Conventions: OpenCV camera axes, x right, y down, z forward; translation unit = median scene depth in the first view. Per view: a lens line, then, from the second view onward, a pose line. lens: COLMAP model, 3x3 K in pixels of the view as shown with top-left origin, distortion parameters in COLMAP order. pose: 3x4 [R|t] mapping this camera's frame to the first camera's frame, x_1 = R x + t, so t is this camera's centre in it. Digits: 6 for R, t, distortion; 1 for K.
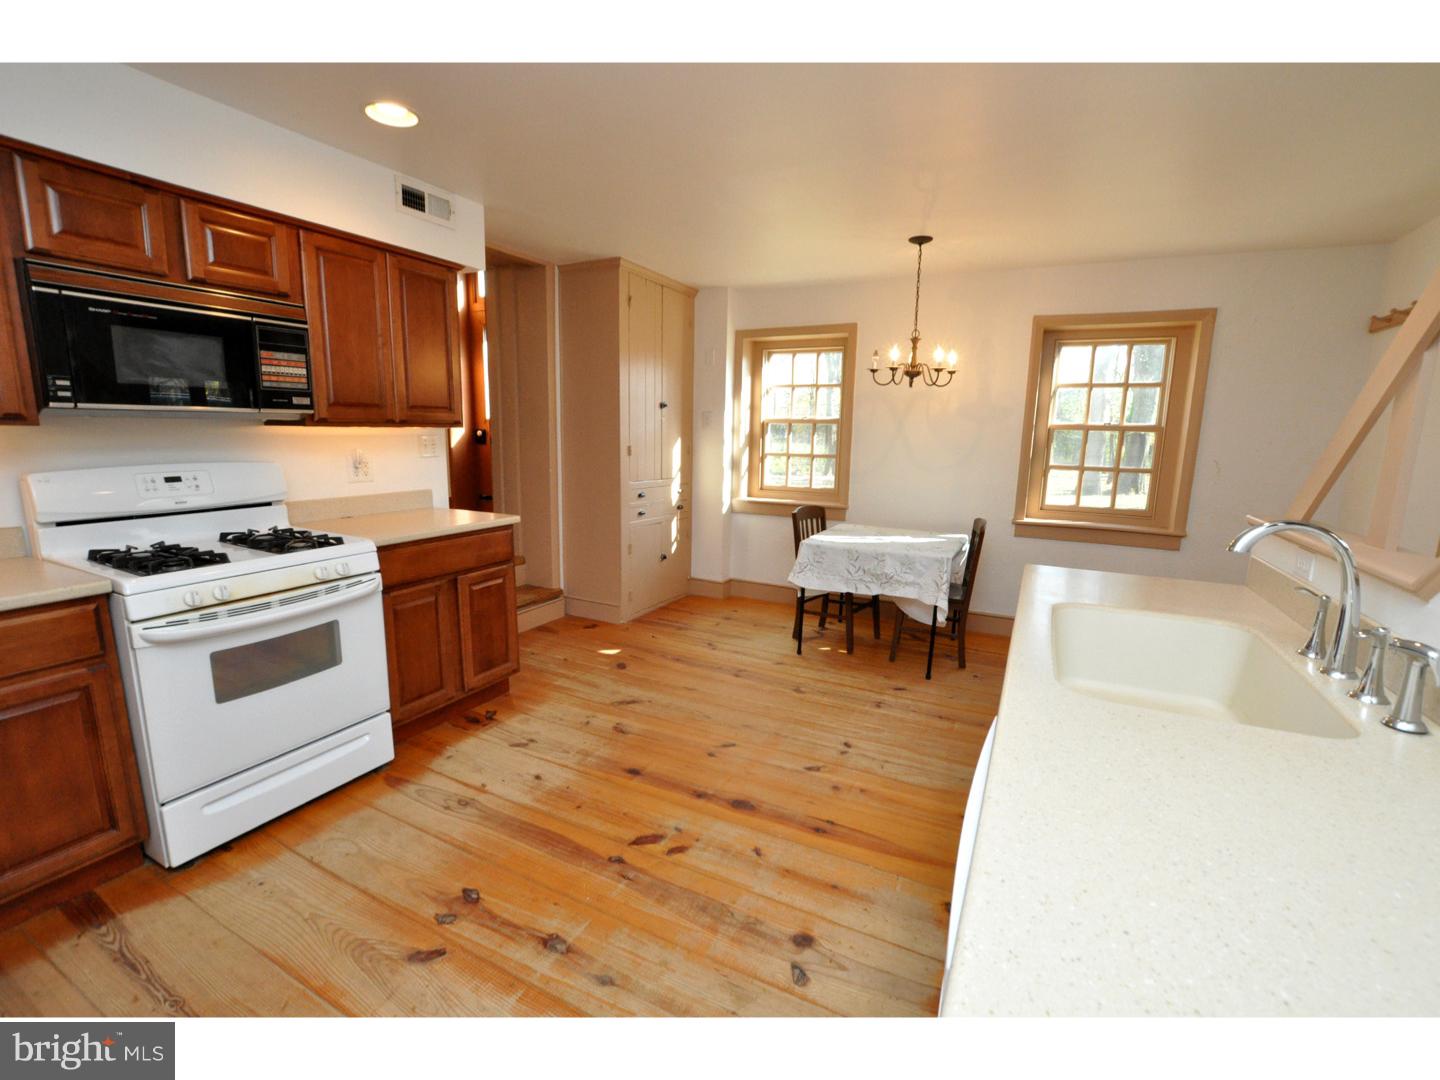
lens RADIAL K [[629.7, 0, 726.0], [0, 629.7, 538.2], [0, 0, 1]] dist [-0.020971, -0.000275]
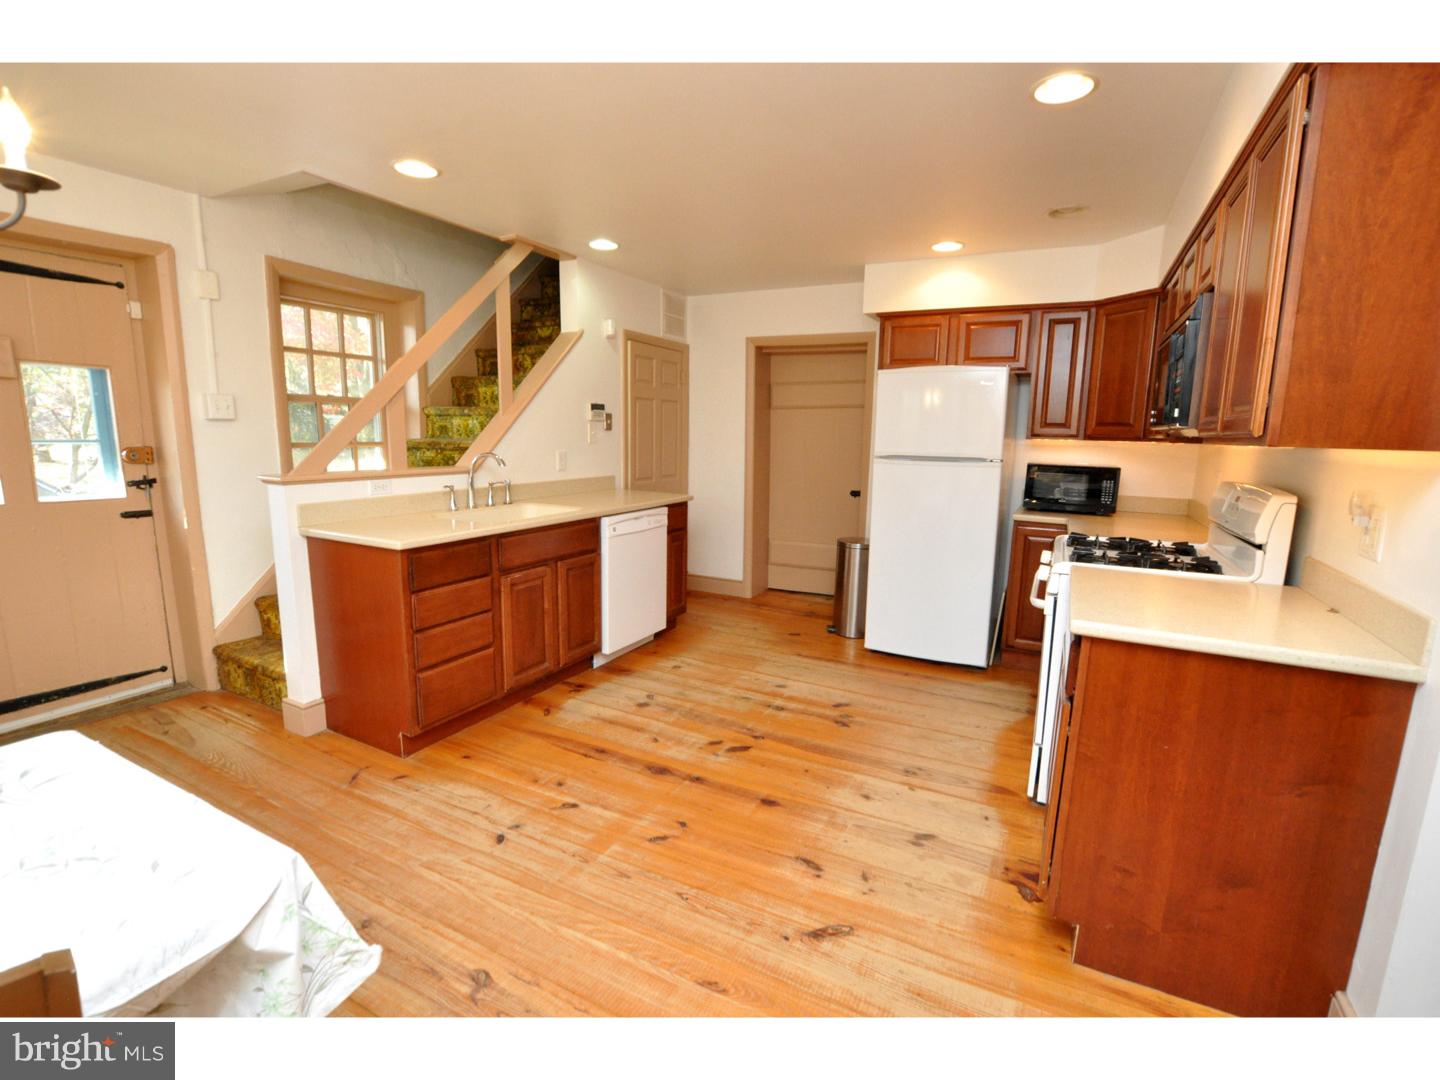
lens RADIAL K [[661.9, 0, 725.8], [0, 661.9, 541.1], [0, 0, 1]] dist [-0.026948, 0.000851]
pose [[-0.999181, -0.040096, 0.005363, -0.083870], [-0.036058, 0.942852, 0.331254, -0.349216], [-0.018339, 0.330790, -0.943526, 2.029998]]
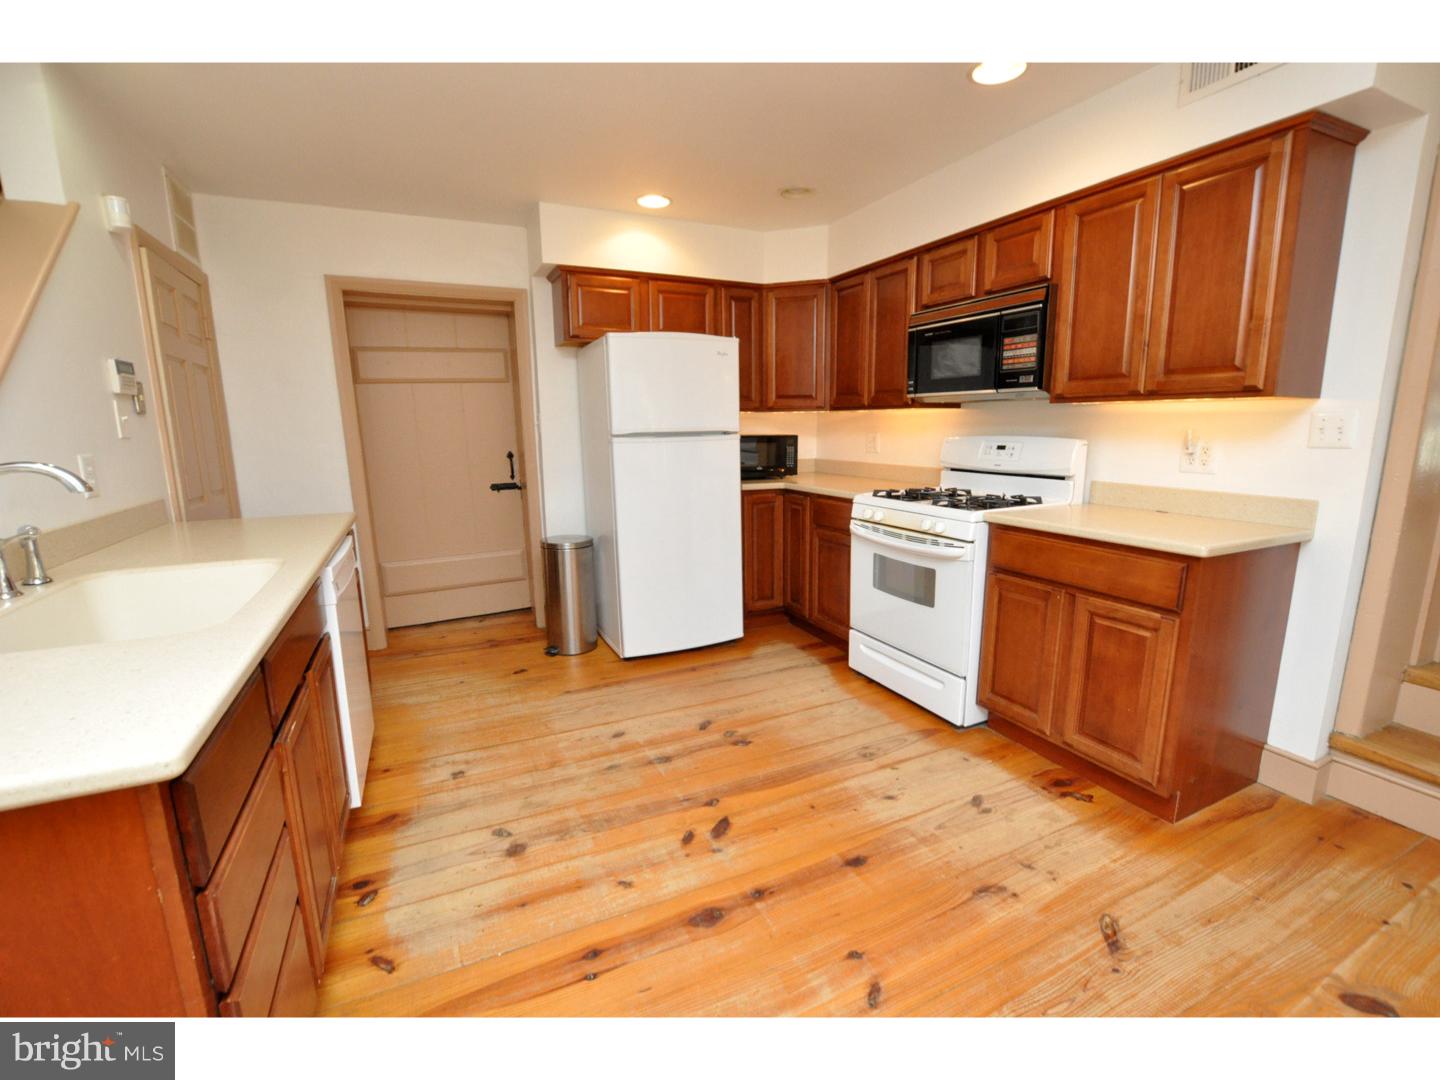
lens RADIAL K [[633.1, 0, 723.9], [0, 633.1, 541.1], [0, 0, 1]] dist [-0.028725, 0.000661]
pose [[-0.612489, 0.130867, -0.779571, 0.534831], [-0.137550, 0.953511, 0.268136, -0.183619], [0.778419, 0.271460, -0.566015, 1.356582]]
